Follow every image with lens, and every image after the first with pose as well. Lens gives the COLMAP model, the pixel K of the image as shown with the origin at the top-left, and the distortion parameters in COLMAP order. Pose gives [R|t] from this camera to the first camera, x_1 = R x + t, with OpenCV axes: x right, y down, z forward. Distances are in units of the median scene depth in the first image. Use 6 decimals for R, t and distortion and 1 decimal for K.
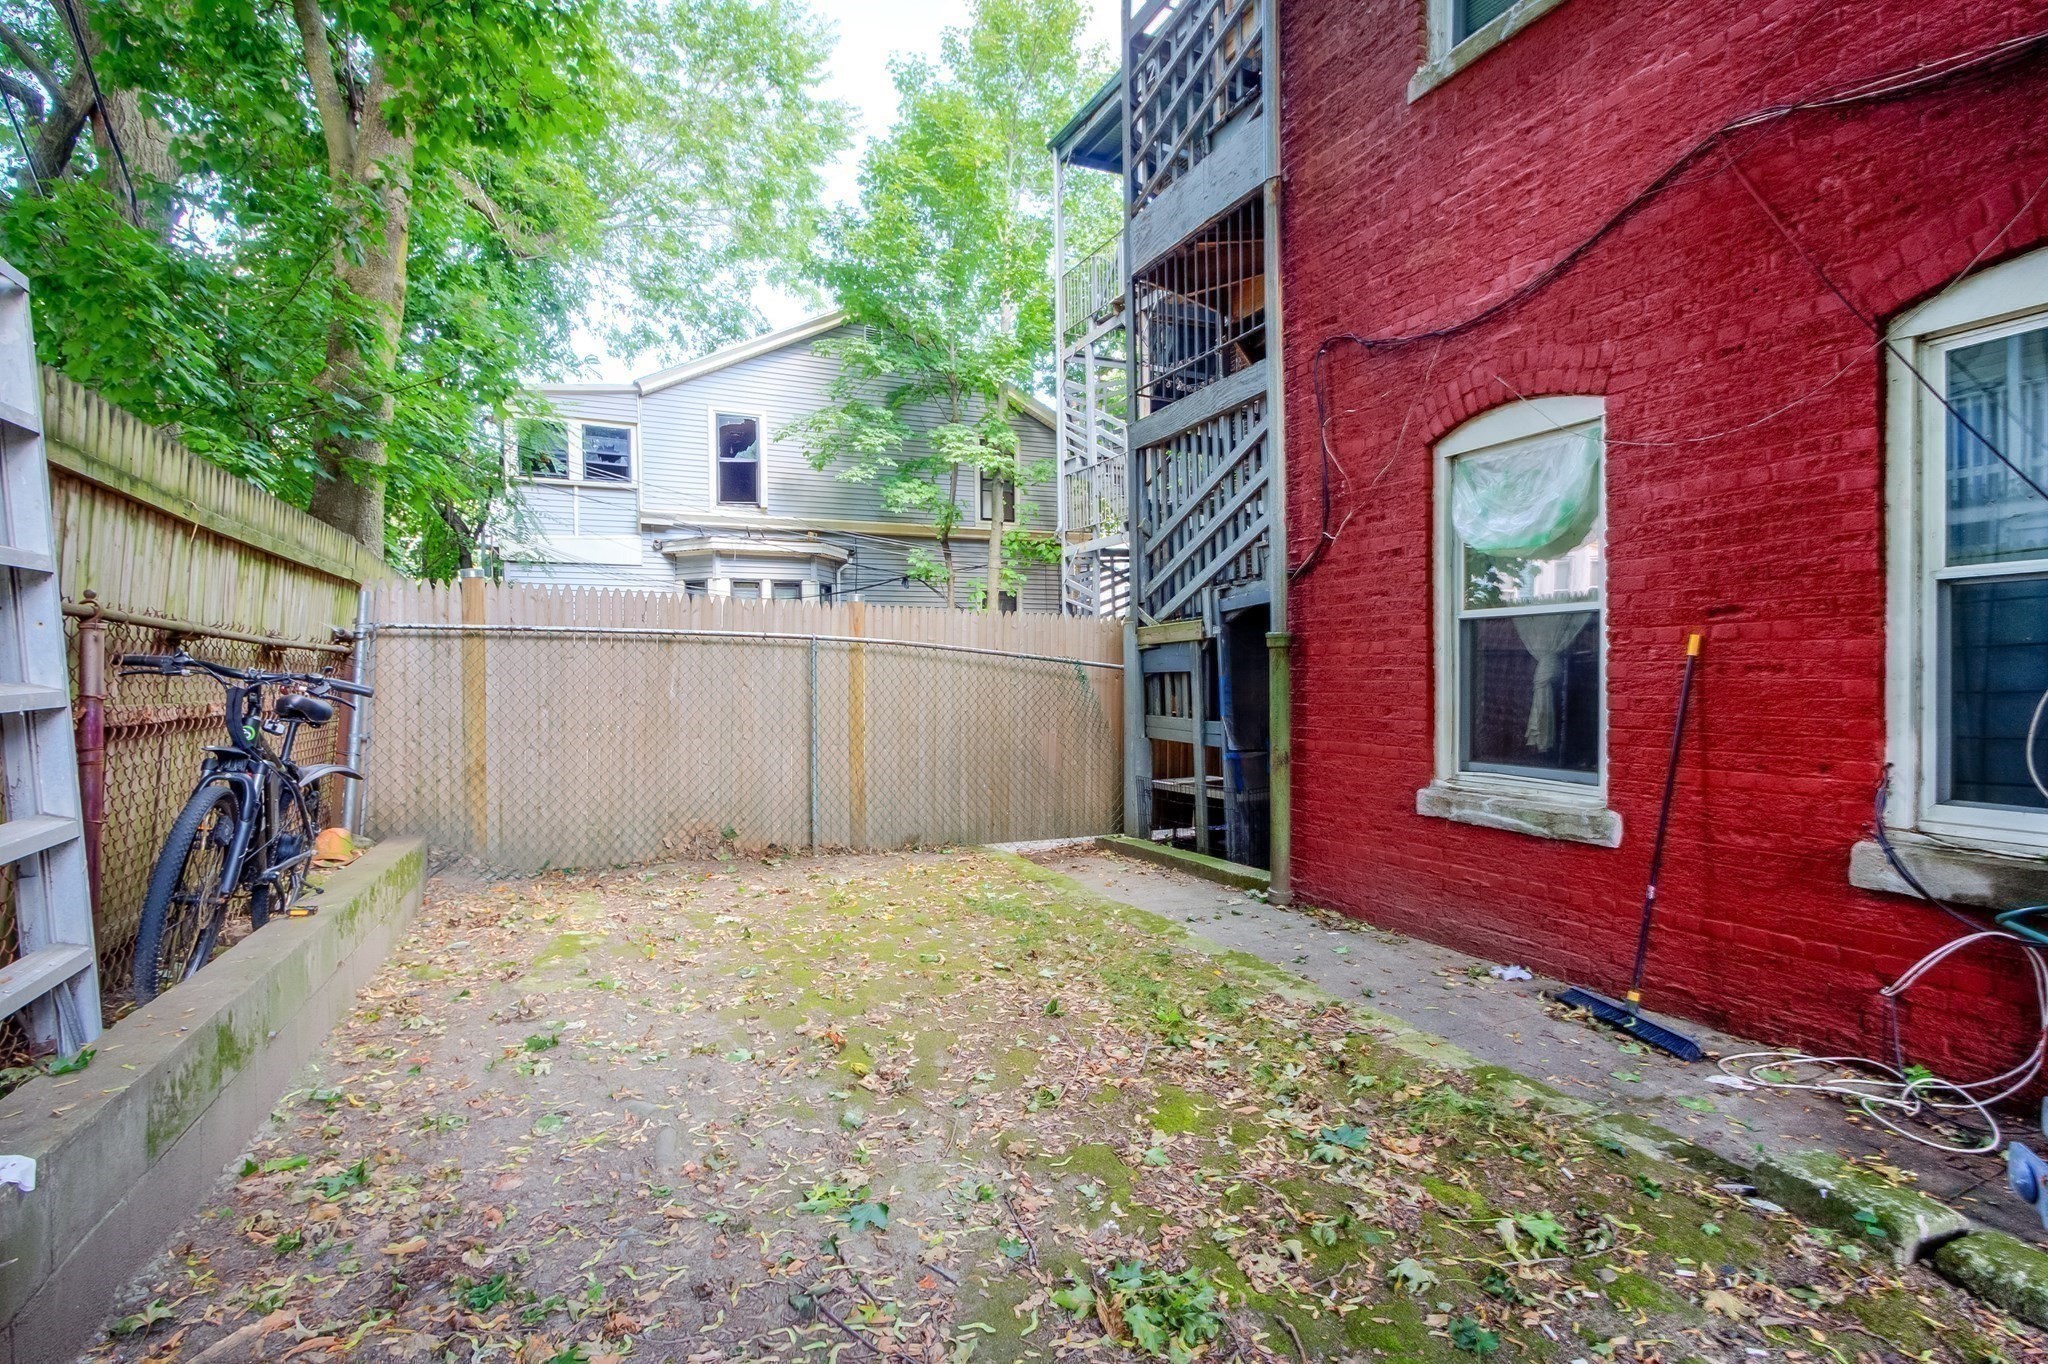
lens RADIAL K [[1001.4, 0, 1027.6], [0, 1001.4, 681.0], [0, 0, 1]] dist [0.015825, 0.006579]
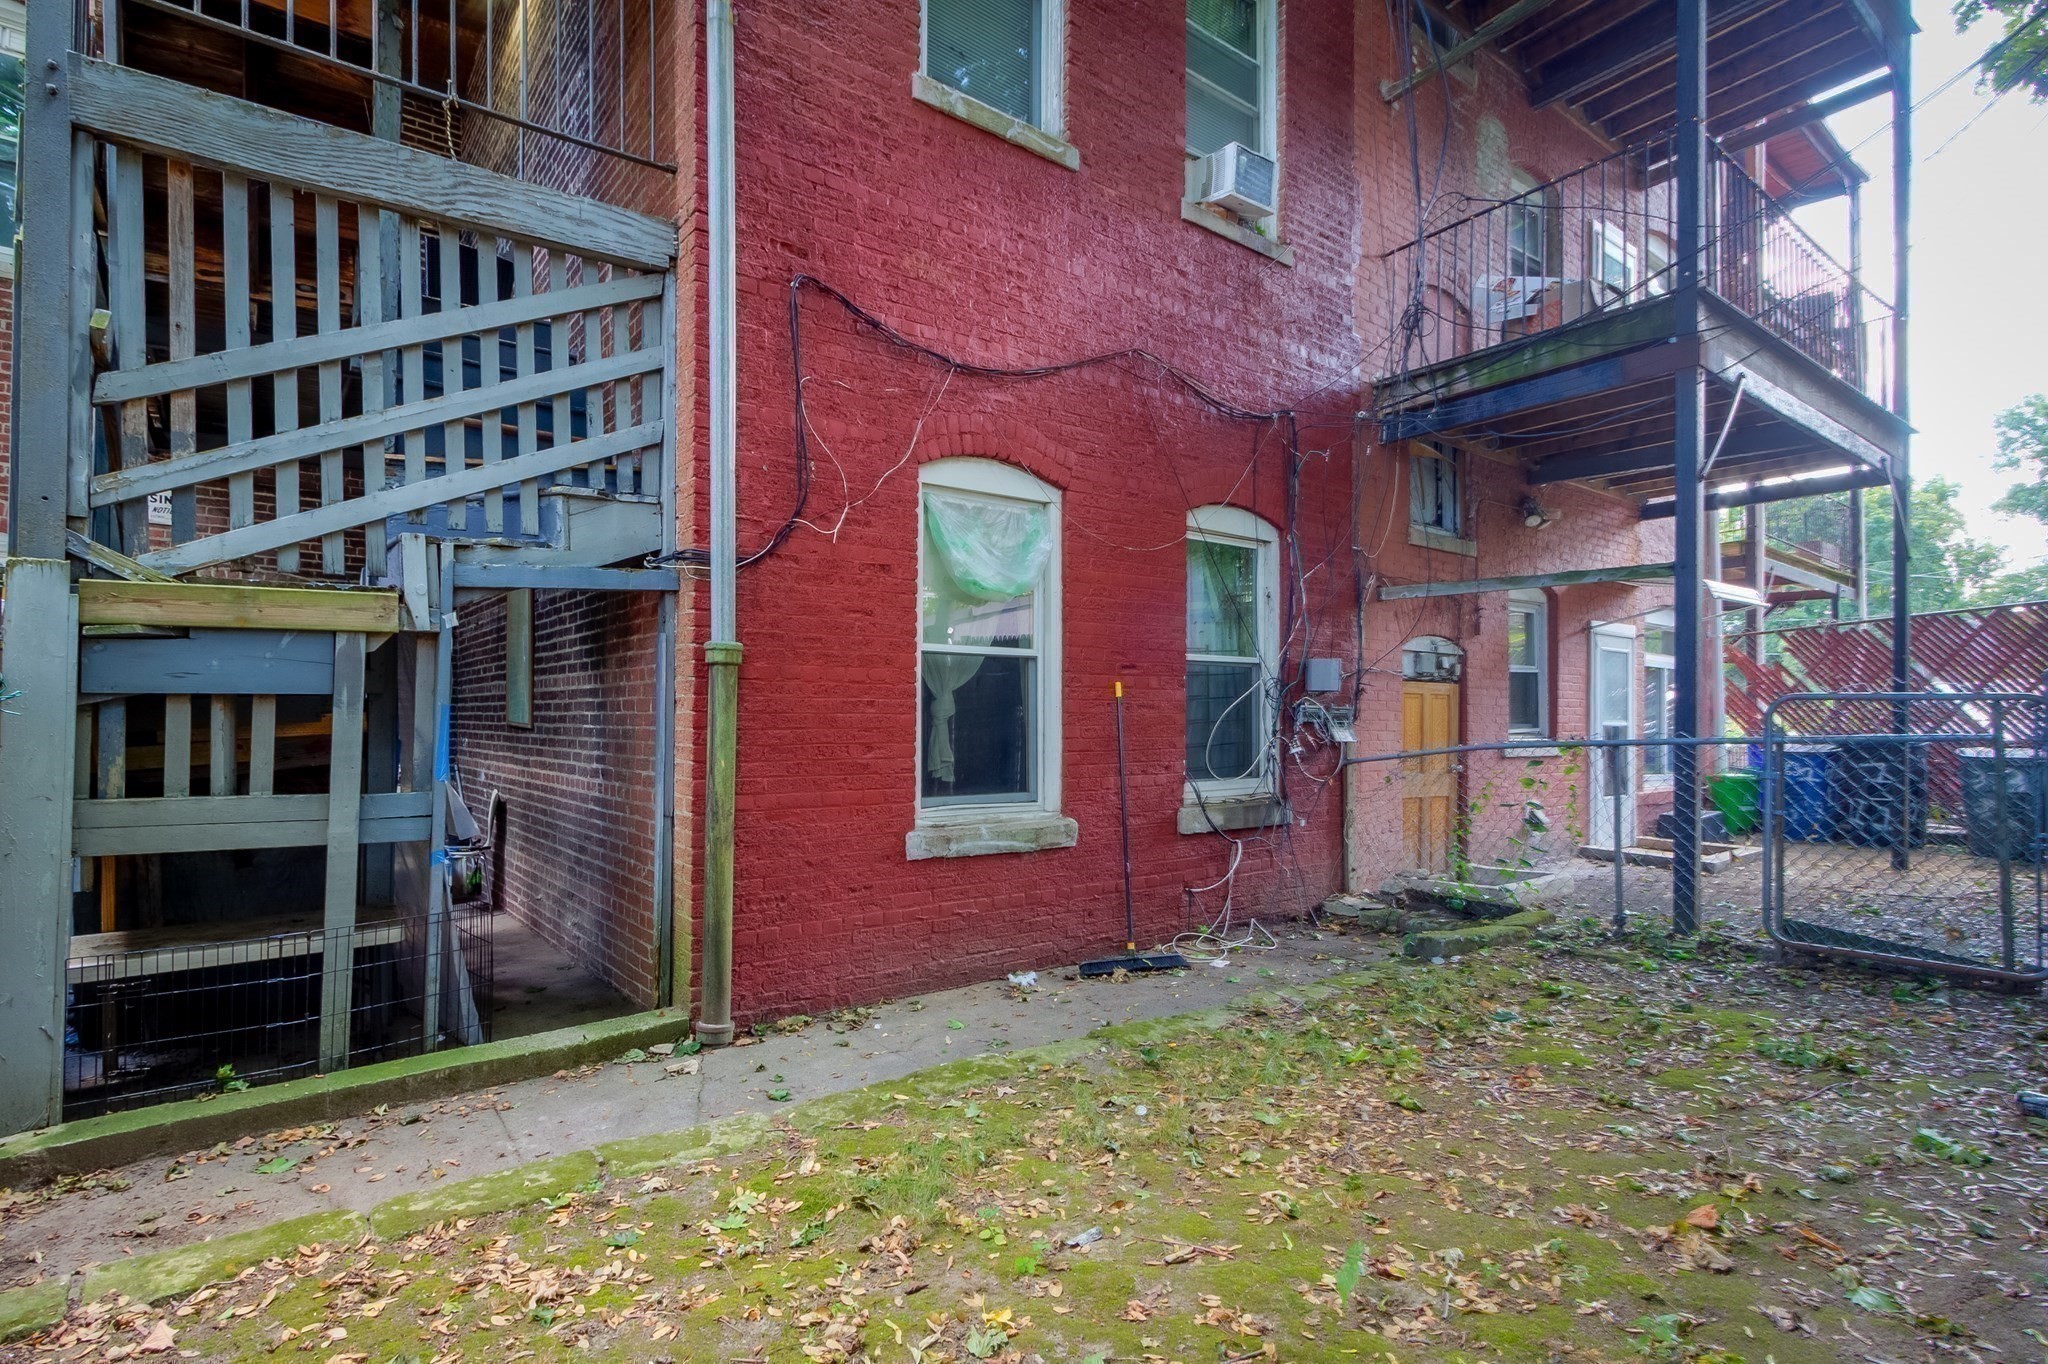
lens RADIAL K [[1001.4, 0, 1031.0], [0, 1001.4, 700.3], [0, 0, 1]] dist [0.015825, 0.006579]
pose [[-0.226353, 0.032445, 0.973505, -0.554958], [0.011830, 0.999463, -0.030559, 0.017098], [-0.973973, 0.004600, -0.226616, 1.148134]]
